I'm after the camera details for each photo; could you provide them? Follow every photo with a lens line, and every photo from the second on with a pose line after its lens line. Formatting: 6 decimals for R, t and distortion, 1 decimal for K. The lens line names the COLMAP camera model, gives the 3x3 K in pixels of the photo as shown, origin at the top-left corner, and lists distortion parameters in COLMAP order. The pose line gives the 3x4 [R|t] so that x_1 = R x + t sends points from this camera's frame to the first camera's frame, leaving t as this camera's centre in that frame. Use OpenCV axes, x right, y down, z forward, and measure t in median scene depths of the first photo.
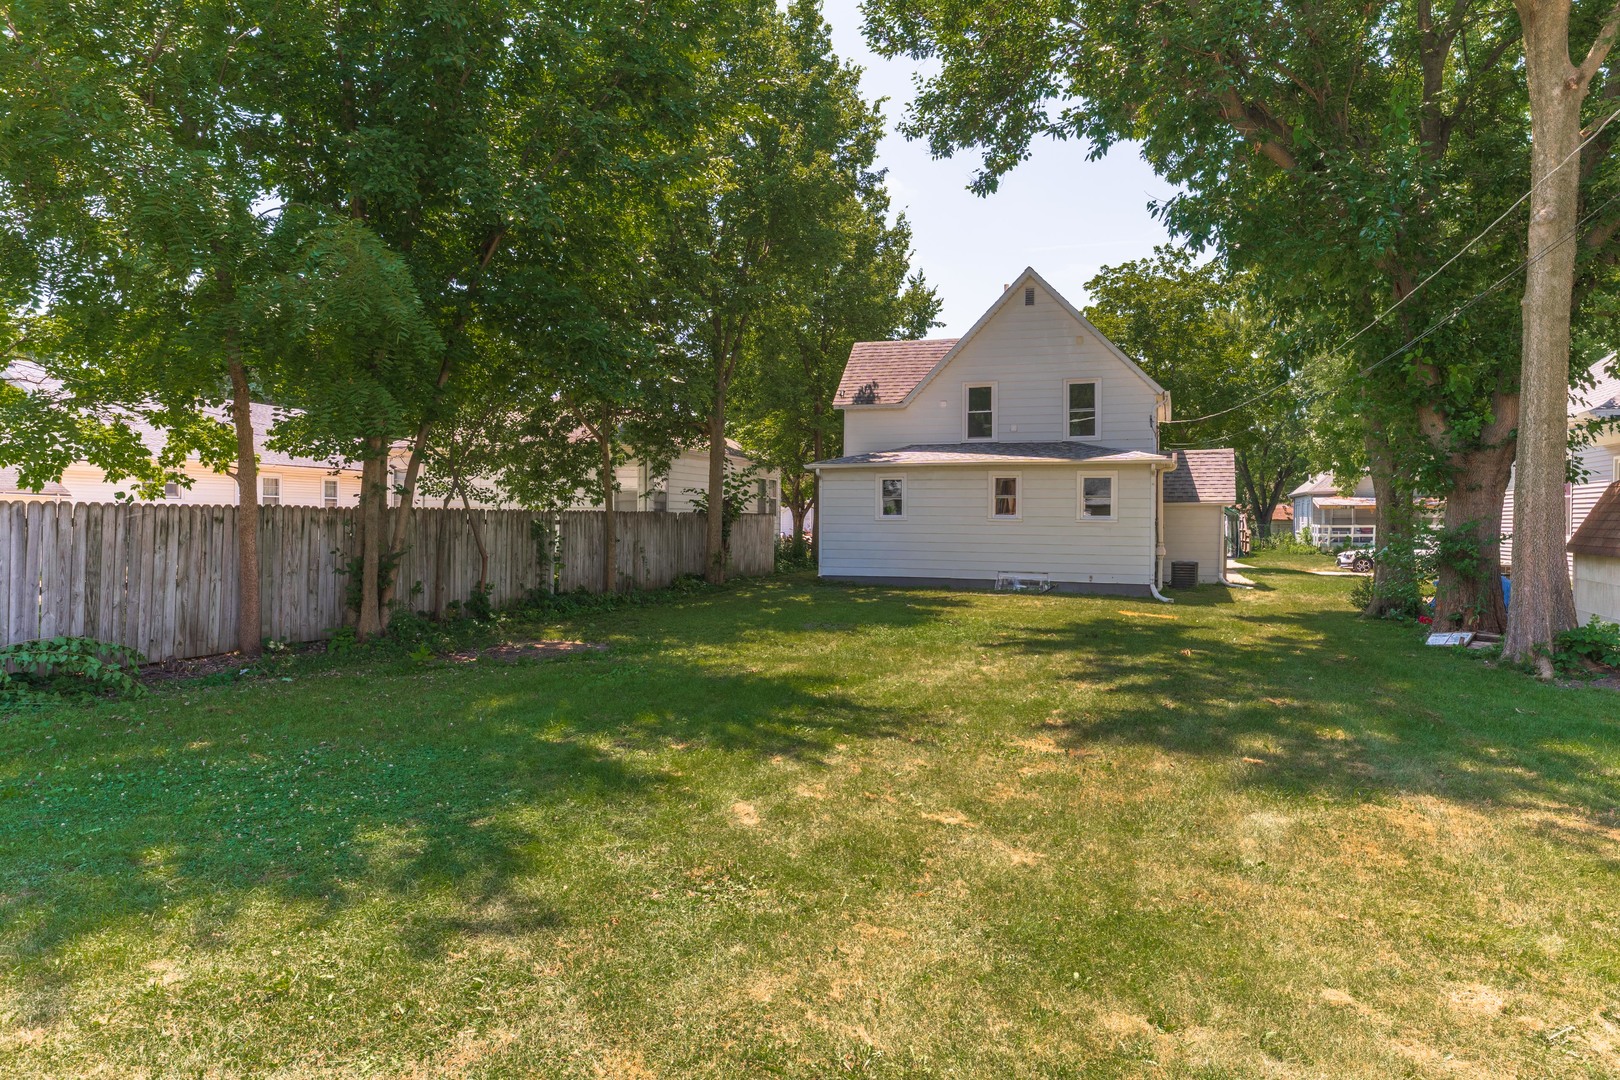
lens RADIAL K [[988.9, 0, 810.9], [0, 988.9, 529.2], [0, 0, 1]] dist [0.005659, 0.005028]
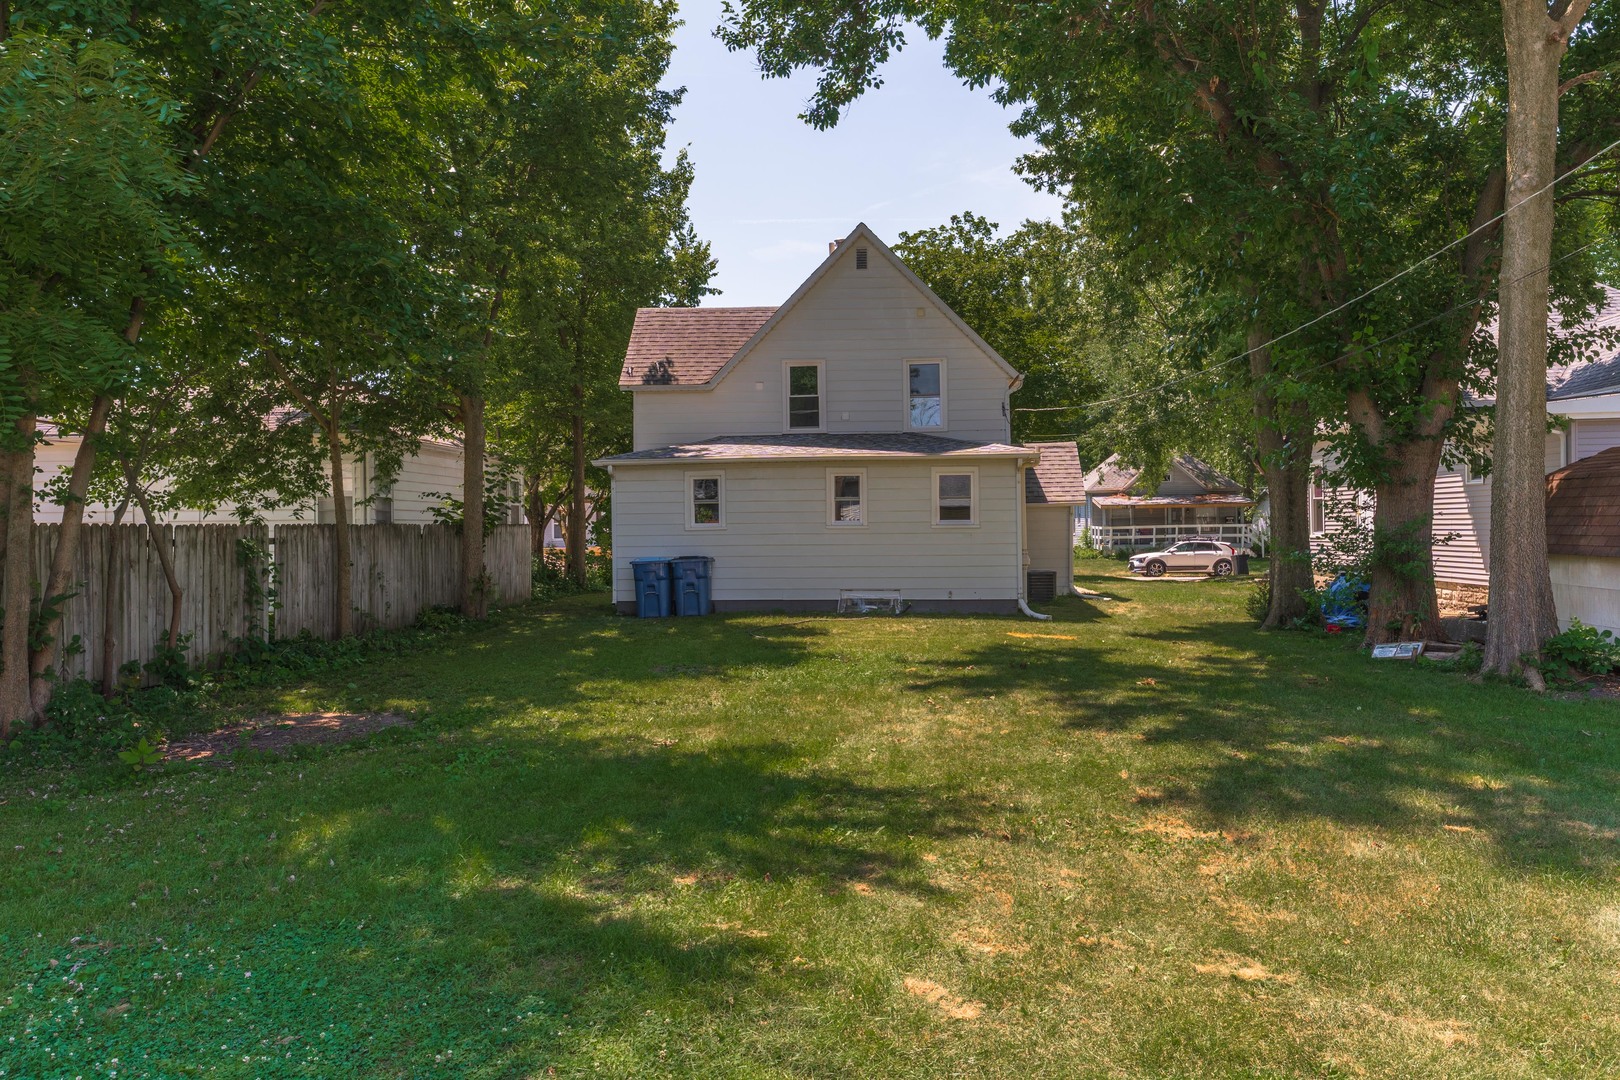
lens RADIAL K [[1137.2, 0, 807.5], [0, 1137.2, 546.4], [0, 0, 1]] dist [0.011001, -0.017469]
pose [[0.959947, -0.022165, 0.279304, -0.104706], [0.020302, 0.999748, 0.009562, -0.003065], [-0.279445, -0.003509, 0.960155, 0.102151]]
